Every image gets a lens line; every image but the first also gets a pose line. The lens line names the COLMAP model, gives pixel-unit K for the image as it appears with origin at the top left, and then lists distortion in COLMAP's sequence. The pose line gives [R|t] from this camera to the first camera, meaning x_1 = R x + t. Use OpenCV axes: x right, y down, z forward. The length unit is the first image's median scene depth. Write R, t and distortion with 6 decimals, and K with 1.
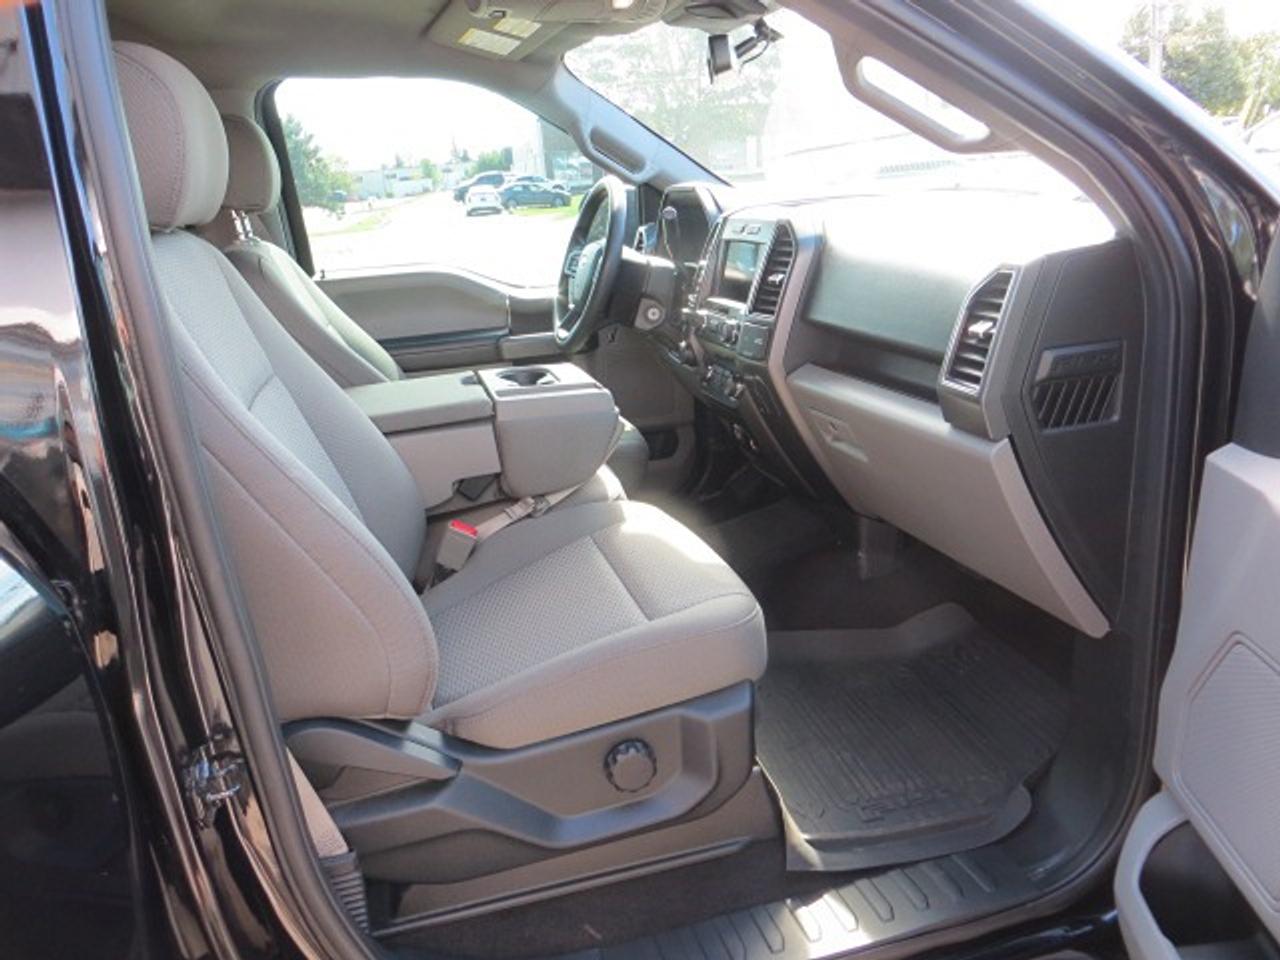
lens RADIAL K [[964.9, 0, 632.3], [0, 964.9, 477.6], [0, 0, 1]] dist [-0.013039, -0.000429]
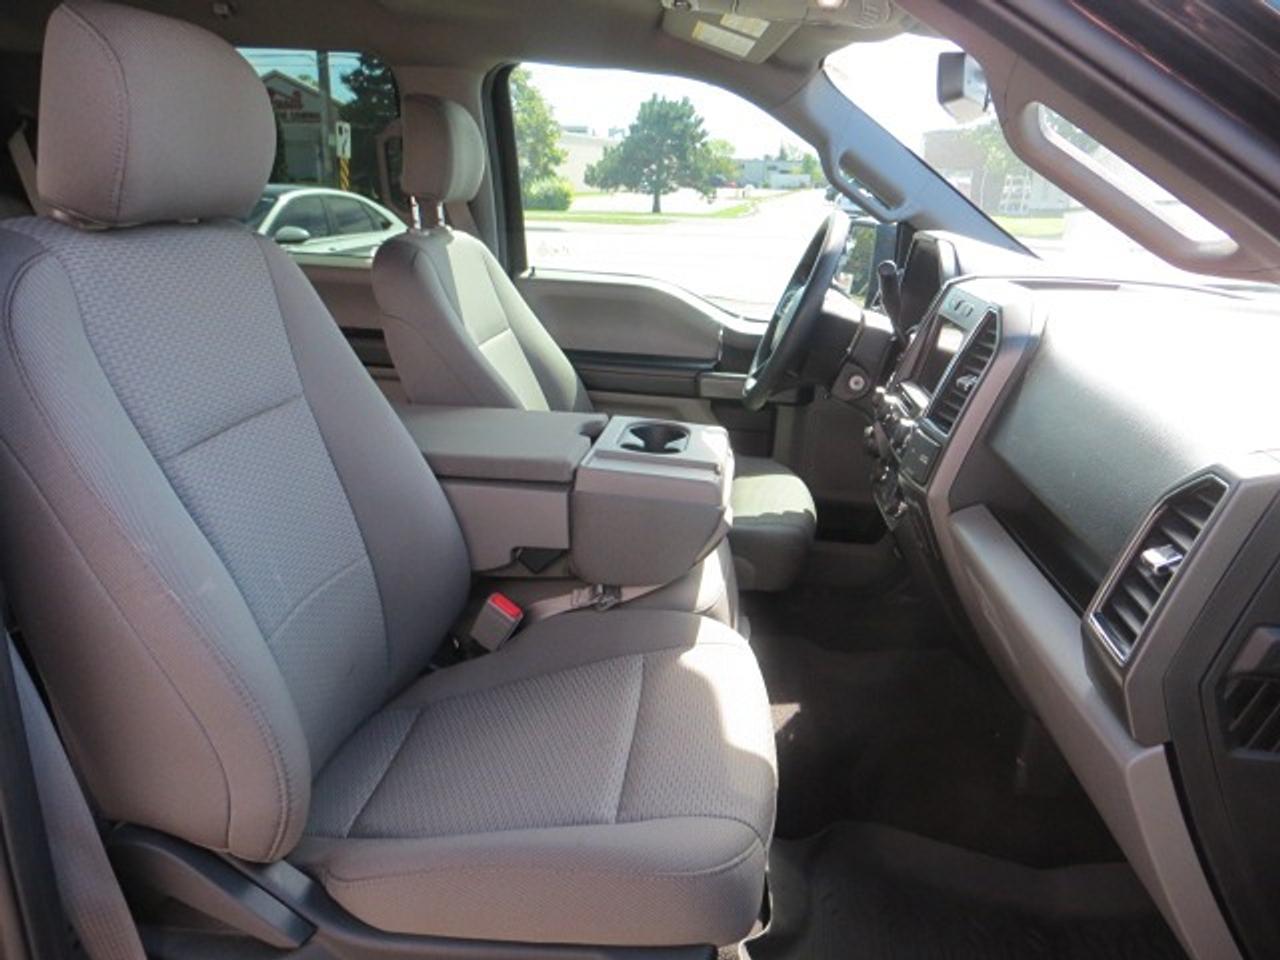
lens RADIAL K [[964.9, 0, 632.3], [0, 964.9, 477.6], [0, 0, 1]] dist [-0.013039, -0.000429]
pose [[0.924963, 0.216385, -0.312445, 0.155315], [-0.215590, 0.975762, 0.037536, -0.104397], [0.312994, 0.032640, 0.949194, 0.210843]]
